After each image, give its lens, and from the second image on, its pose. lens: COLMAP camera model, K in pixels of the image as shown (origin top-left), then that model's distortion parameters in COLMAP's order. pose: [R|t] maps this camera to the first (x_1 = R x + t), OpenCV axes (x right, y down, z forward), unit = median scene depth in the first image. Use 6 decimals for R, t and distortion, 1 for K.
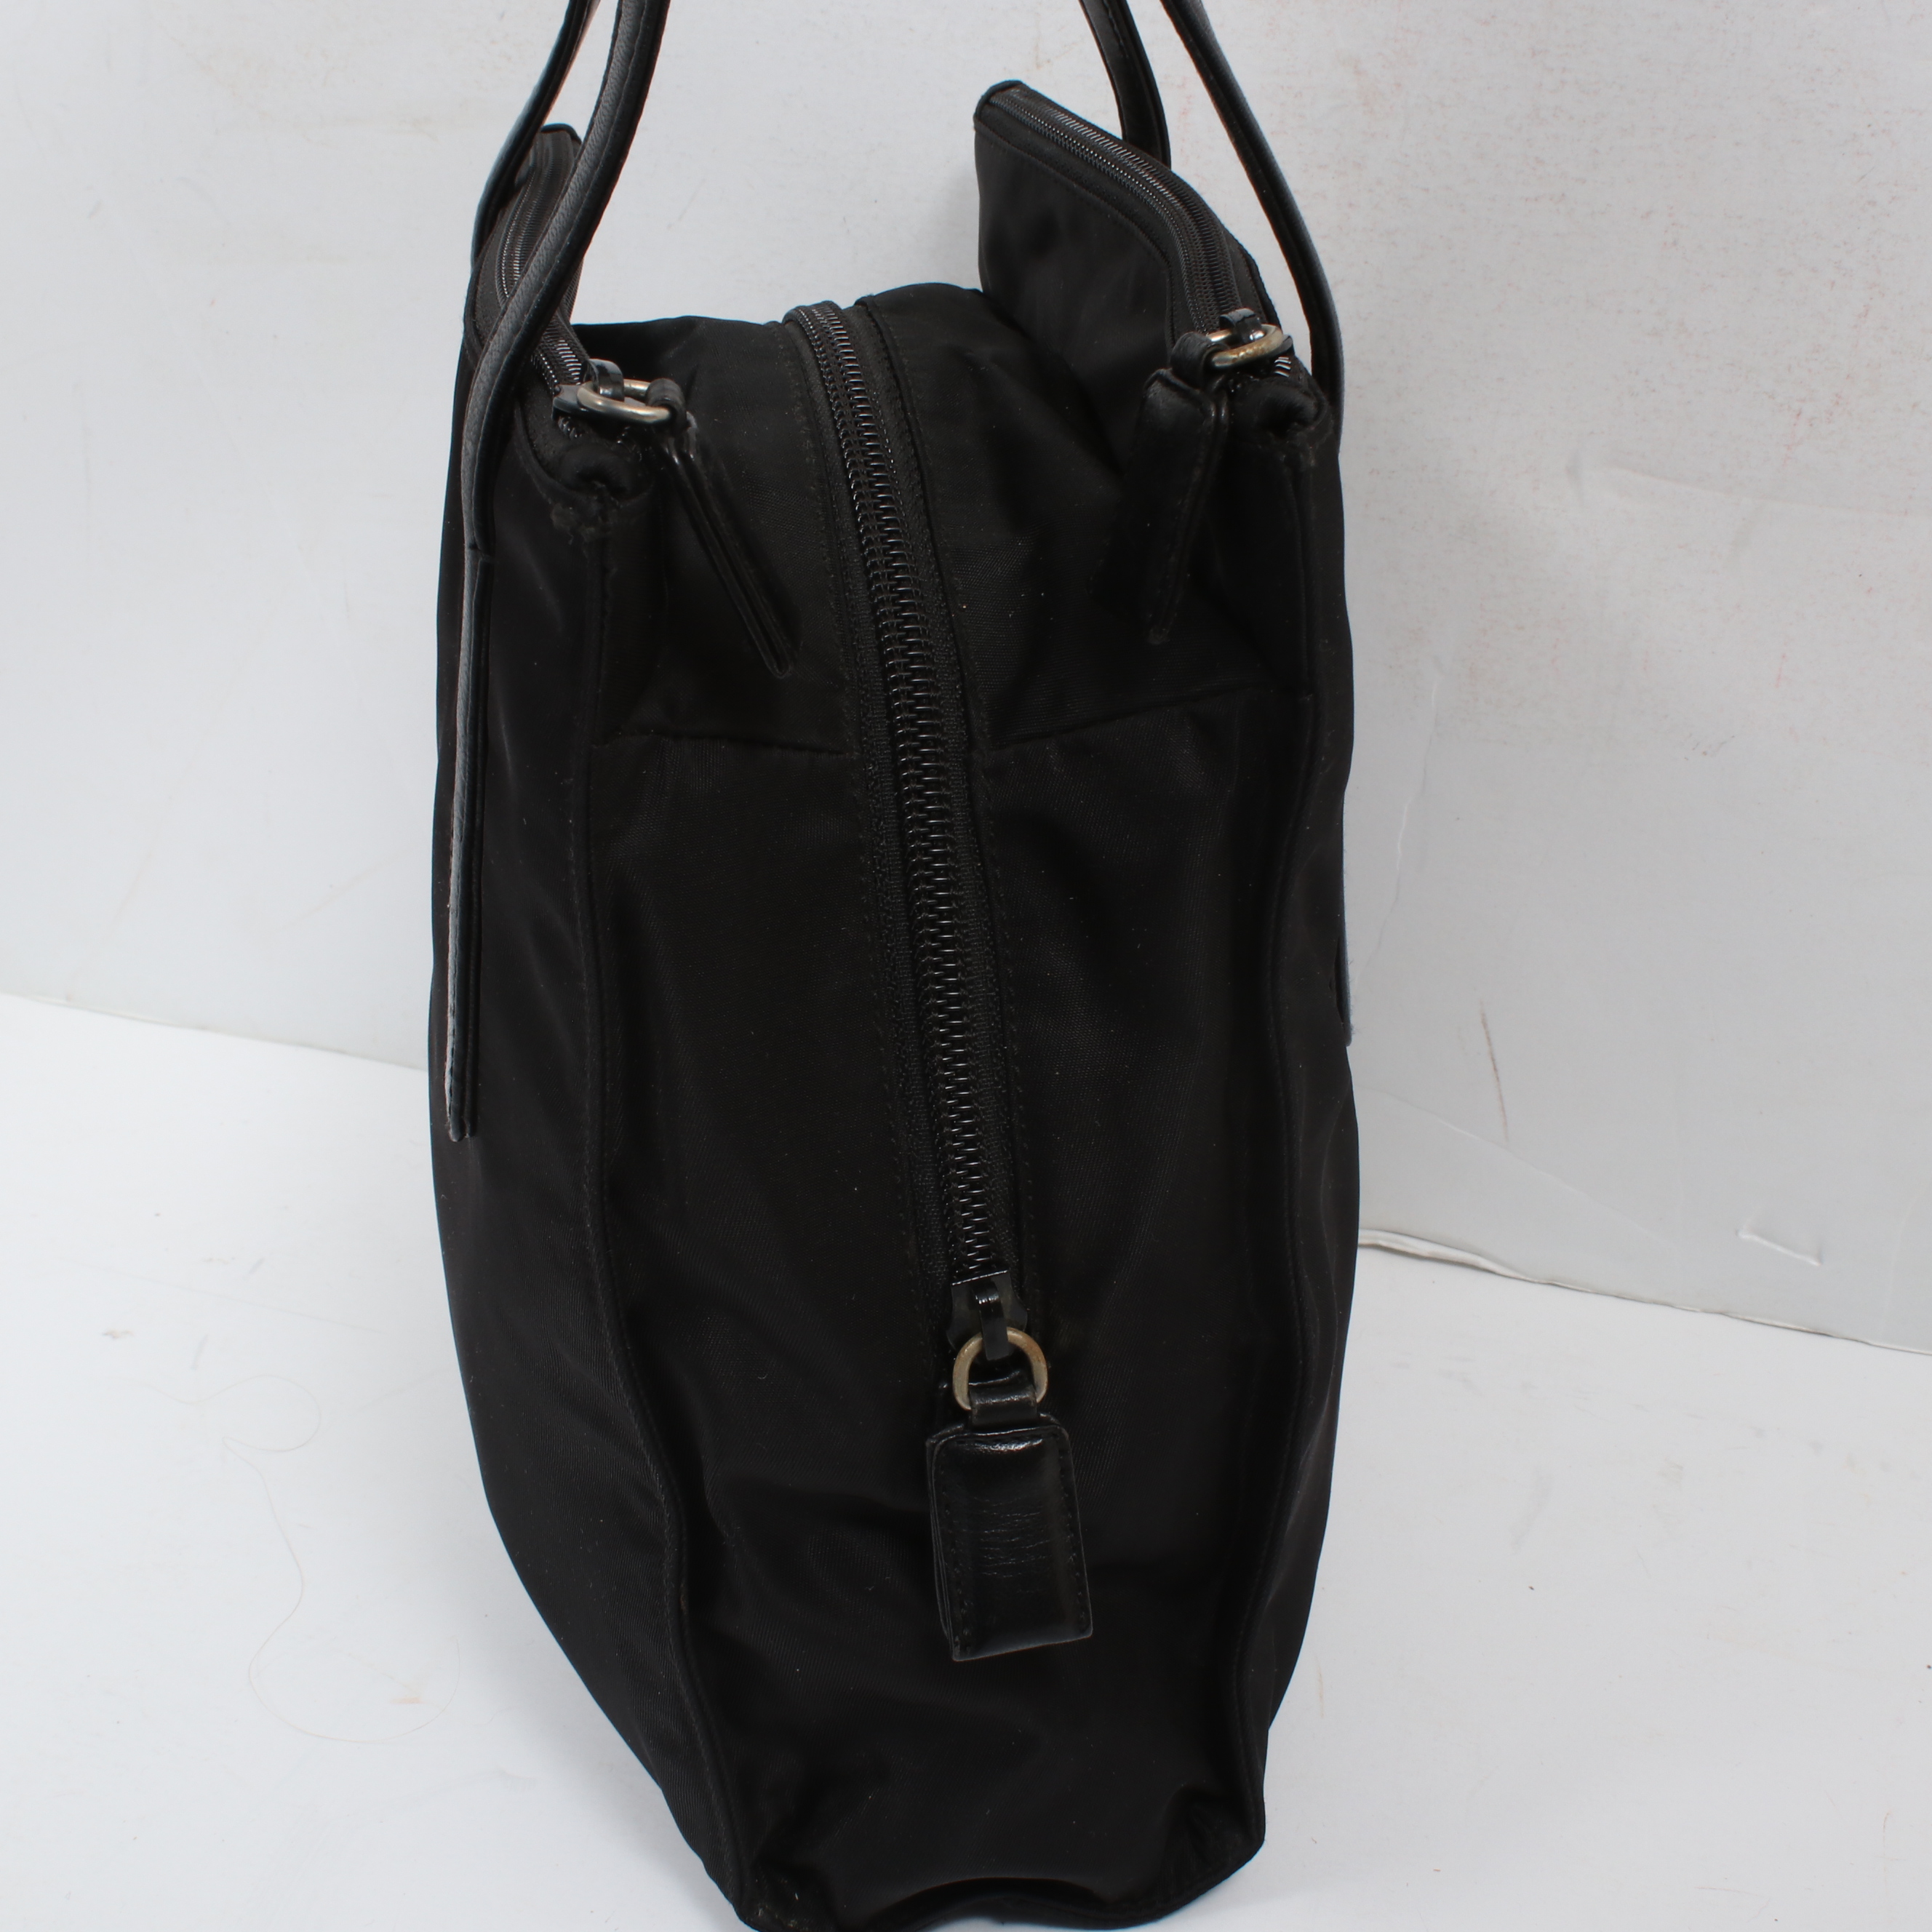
lens RADIAL K [[3152.8, 0, 968.2], [0, 3152.8, 949.3], [0, 0, 1]] dist [-0.089498, 0.000000]
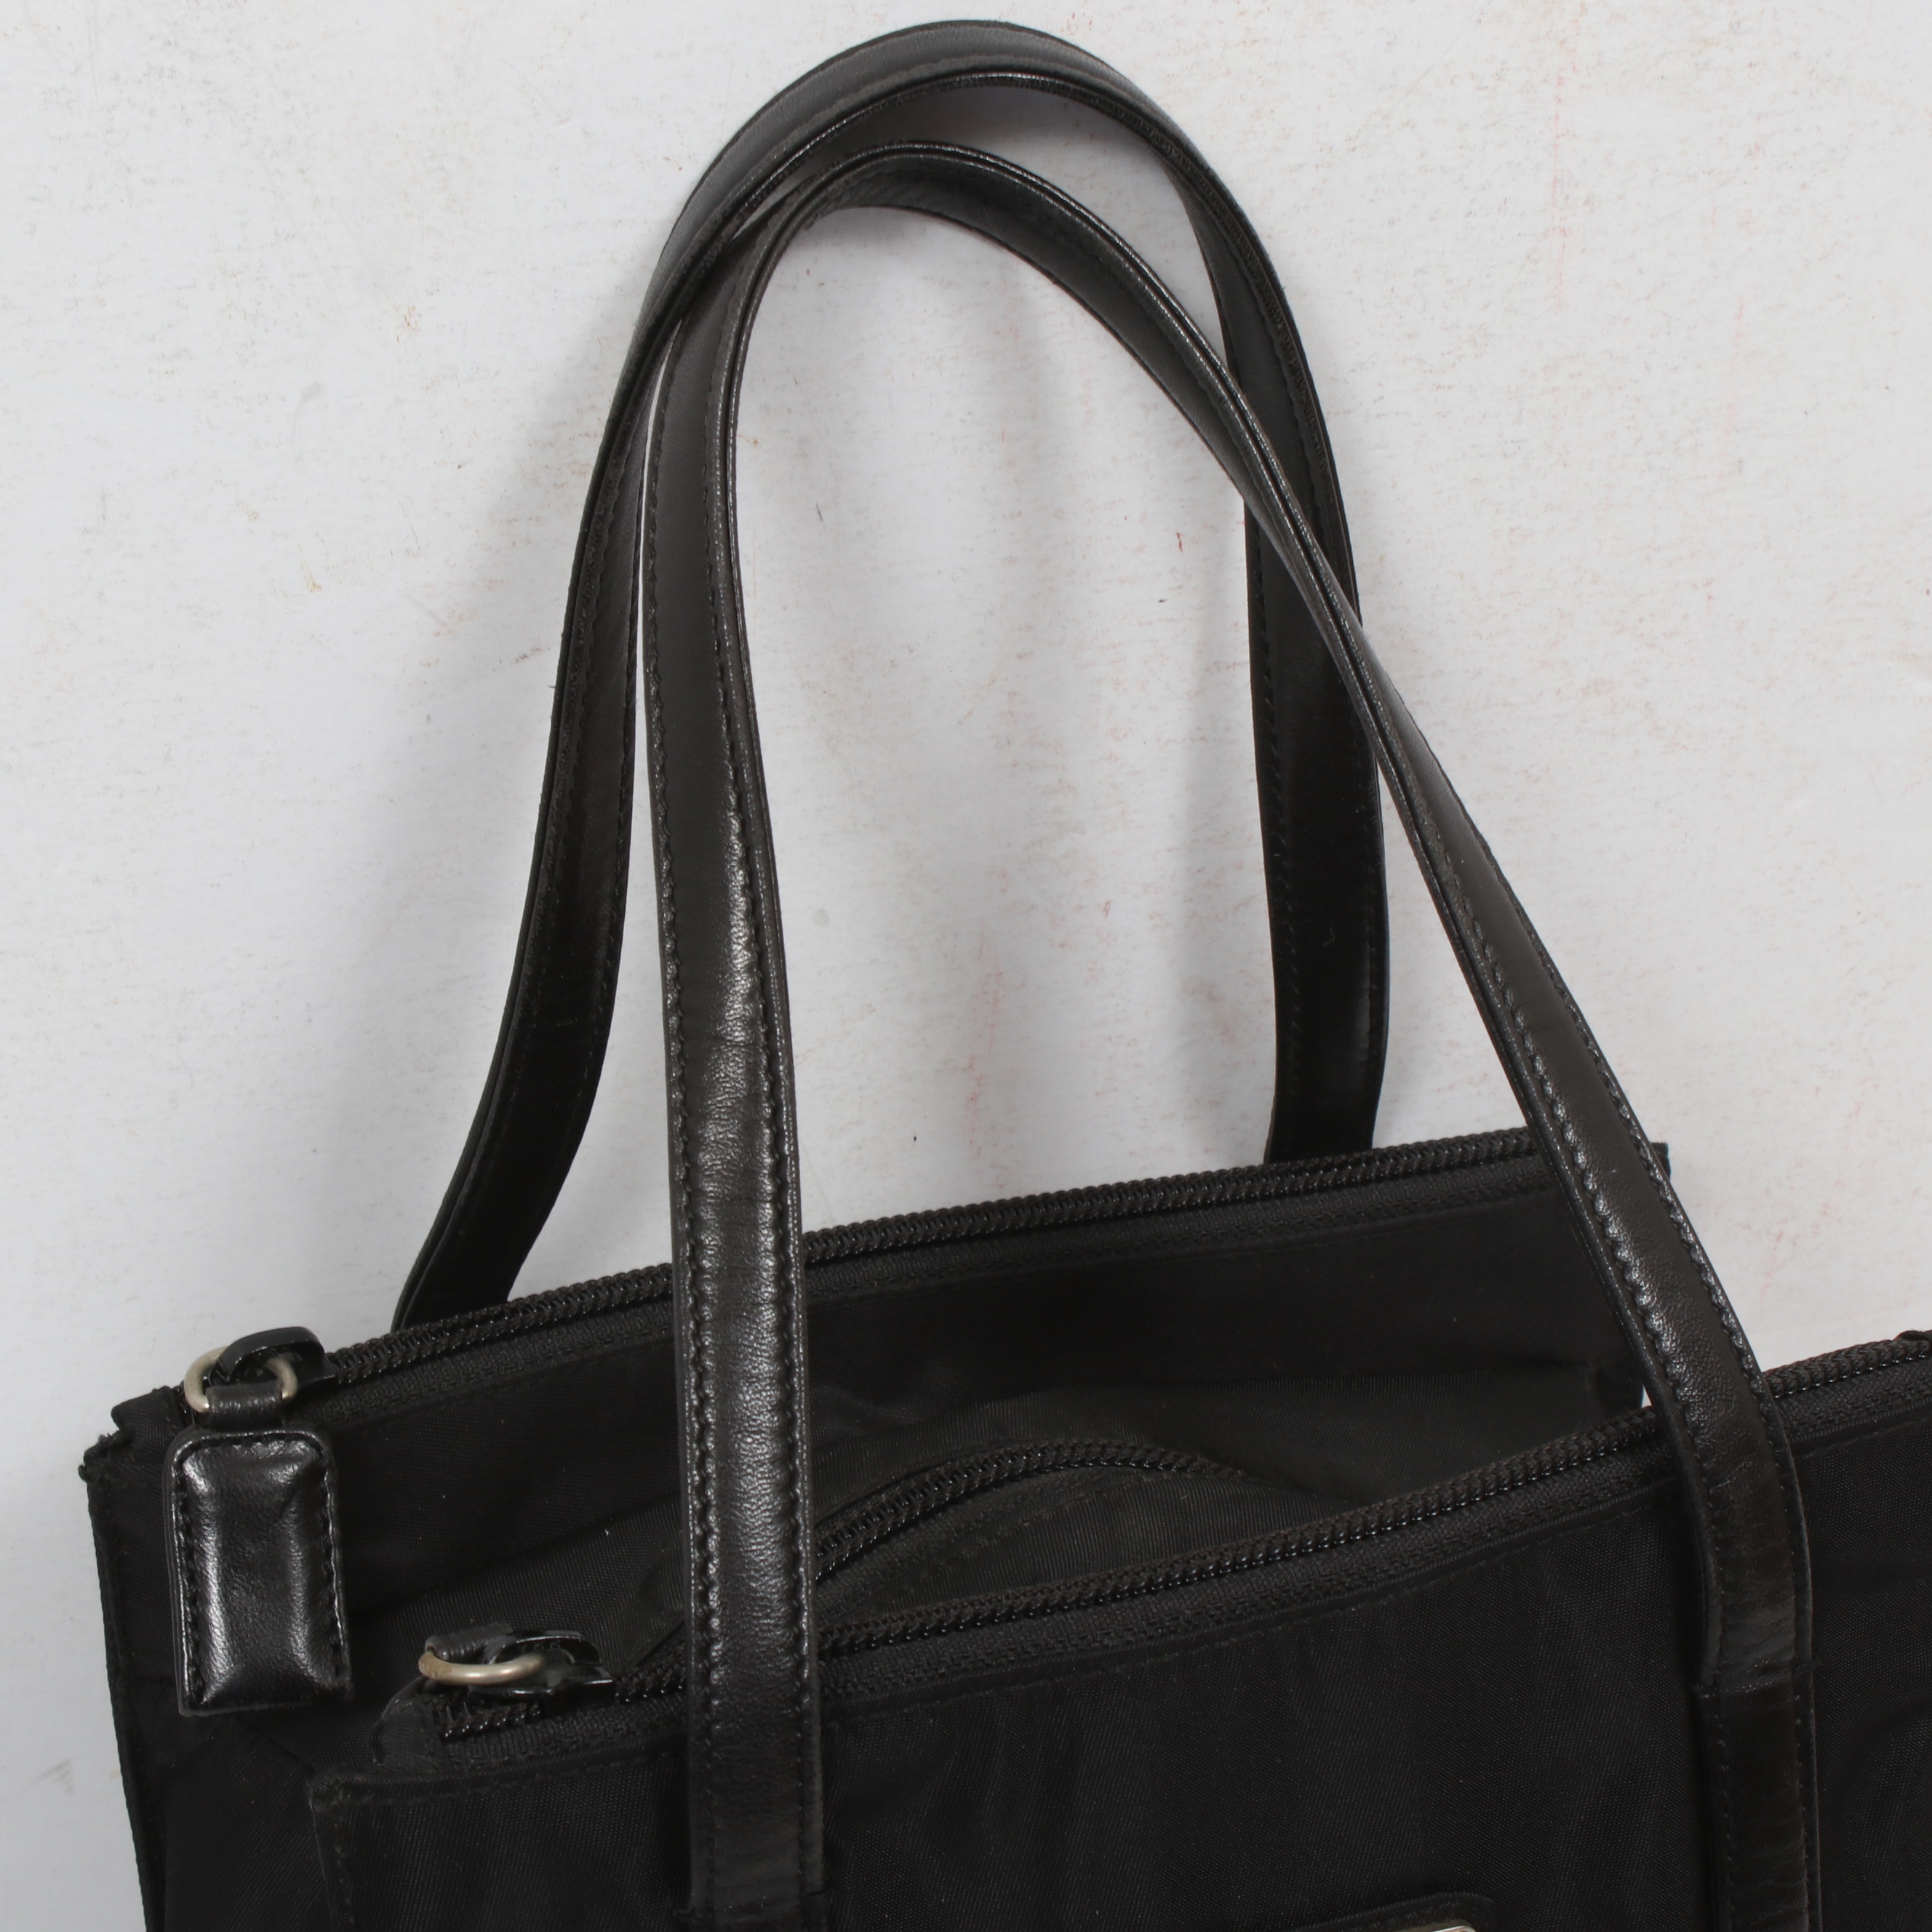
lens RADIAL K [[5004.9, 0, 956.9], [0, 5004.9, 973.9], [0, 0, 1]] dist [-0.024392, 0.000000]
pose [[0.829659, -0.316410, 0.459947, -0.443799], [0.246009, 0.946782, 0.207564, -0.533048], [-0.501145, -0.059056, 0.863346, 0.042203]]
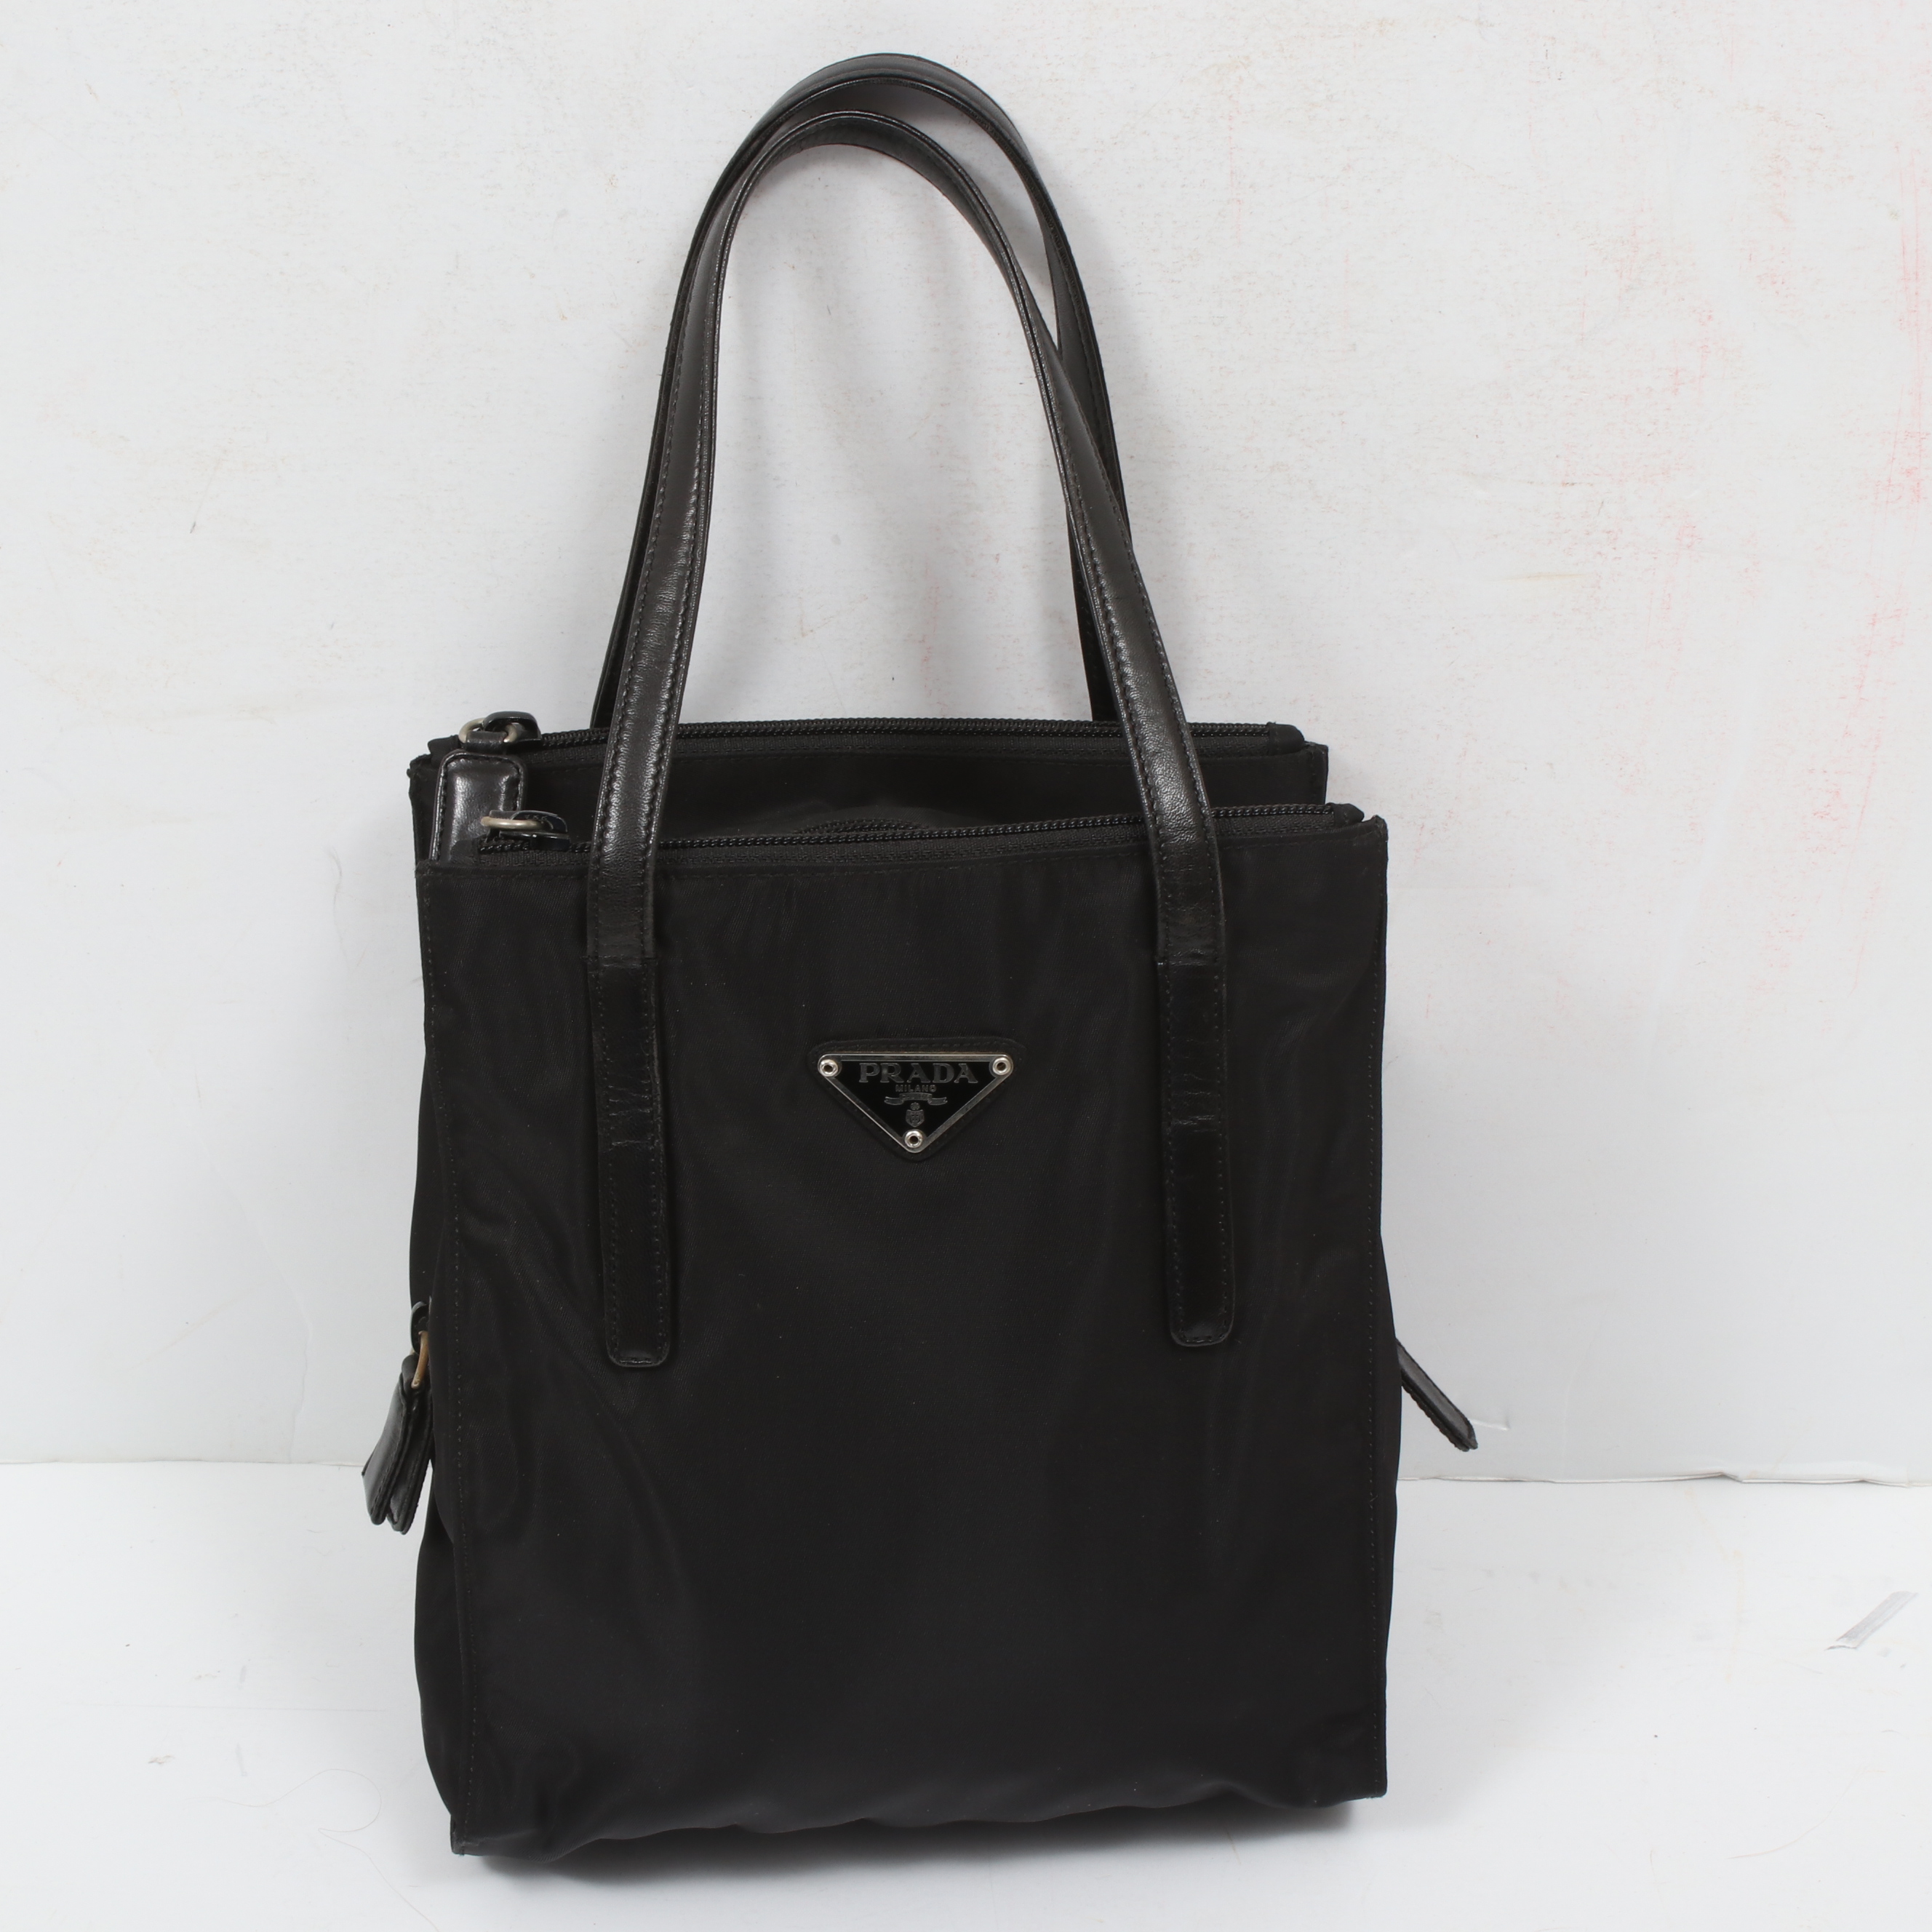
lens RADIAL K [[5004.9, 0, 979.1], [0, 5004.9, 959.4], [0, 0, 1]] dist [-0.024392, 0.000000]
pose [[0.958455, -0.170368, 0.228779, -0.399463], [0.153192, 0.983999, 0.090980, -0.333493], [-0.240618, -0.052153, 0.969218, -0.987117]]
